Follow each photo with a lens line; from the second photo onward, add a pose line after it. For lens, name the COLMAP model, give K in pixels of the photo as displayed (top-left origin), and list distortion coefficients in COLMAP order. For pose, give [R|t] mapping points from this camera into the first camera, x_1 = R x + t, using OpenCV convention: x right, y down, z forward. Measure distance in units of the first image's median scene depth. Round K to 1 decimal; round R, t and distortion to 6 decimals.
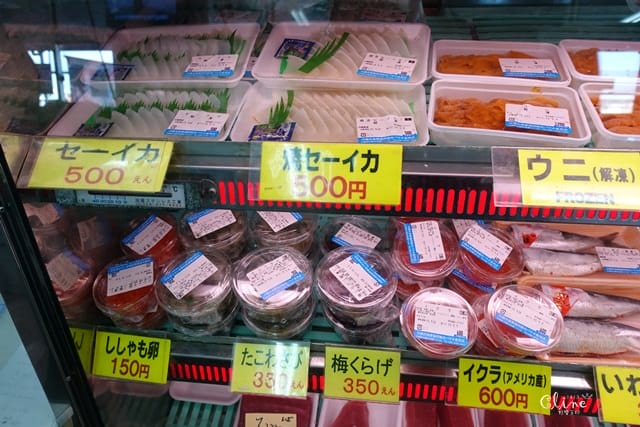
lens RADIAL K [[449.6, 0, 317.7], [0, 449.6, 213.7], [0, 0, 1]] dist [0.003088, -0.000345]
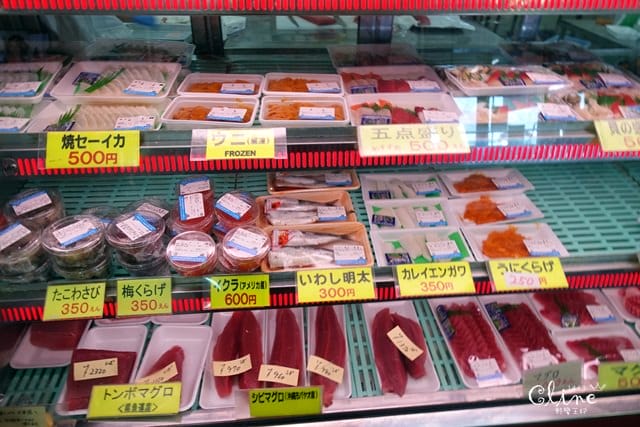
lens RADIAL K [[449.6, 0, 322.4], [0, 449.6, 213.0], [0, 0, 1]] dist [0.003088, -0.000345]
pose [[0.975494, -0.065054, 0.210188, 0.382359], [0.087436, 0.991238, -0.099003, 0.295307], [-0.201906, 0.114955, 0.972635, -0.560027]]
